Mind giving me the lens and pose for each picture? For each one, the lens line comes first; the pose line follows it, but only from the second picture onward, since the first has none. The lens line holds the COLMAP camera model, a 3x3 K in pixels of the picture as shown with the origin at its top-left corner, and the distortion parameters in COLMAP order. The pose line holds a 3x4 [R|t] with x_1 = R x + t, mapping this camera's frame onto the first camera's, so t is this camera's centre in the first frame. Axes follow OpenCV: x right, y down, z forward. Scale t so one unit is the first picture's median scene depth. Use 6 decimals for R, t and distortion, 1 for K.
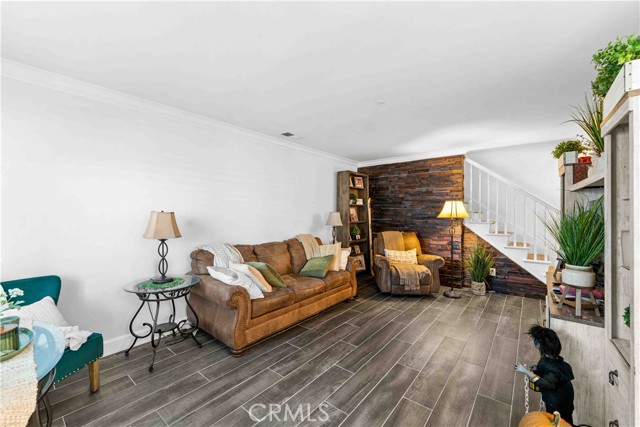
lens RADIAL K [[259.9, 0, 318.6], [0, 259.9, 214.7], [0, 0, 1]] dist [0.004324, -0.000379]
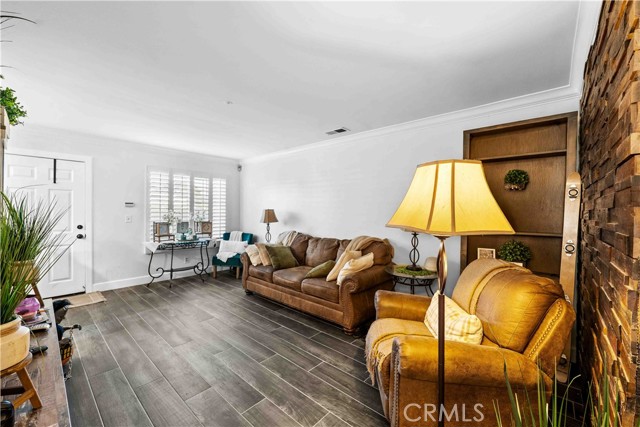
lens RADIAL K [[259.9, 0, 320.1], [0, 259.9, 211.5], [0, 0, 1]] dist [0.004324, -0.000379]
pose [[-0.043712, 0.007982, -0.999012, 0.800889], [-0.006899, 0.999942, 0.008291, -0.010416], [0.999020, 0.007254, -0.043655, 0.900363]]
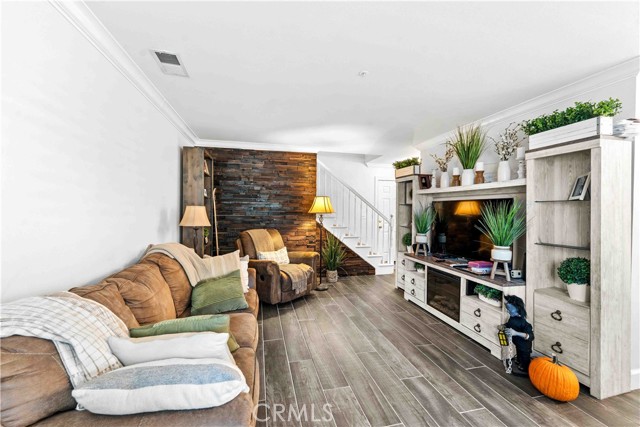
lens RADIAL K [[259.9, 0, 319.4], [0, 259.9, 211.8], [0, 0, 1]] dist [0.004324, -0.000379]
pose [[0.607239, -0.005411, 0.794501, -0.315244], [-0.003517, 0.999949, 0.009498, -0.003303], [-0.794512, -0.008562, 0.607188, 0.385165]]
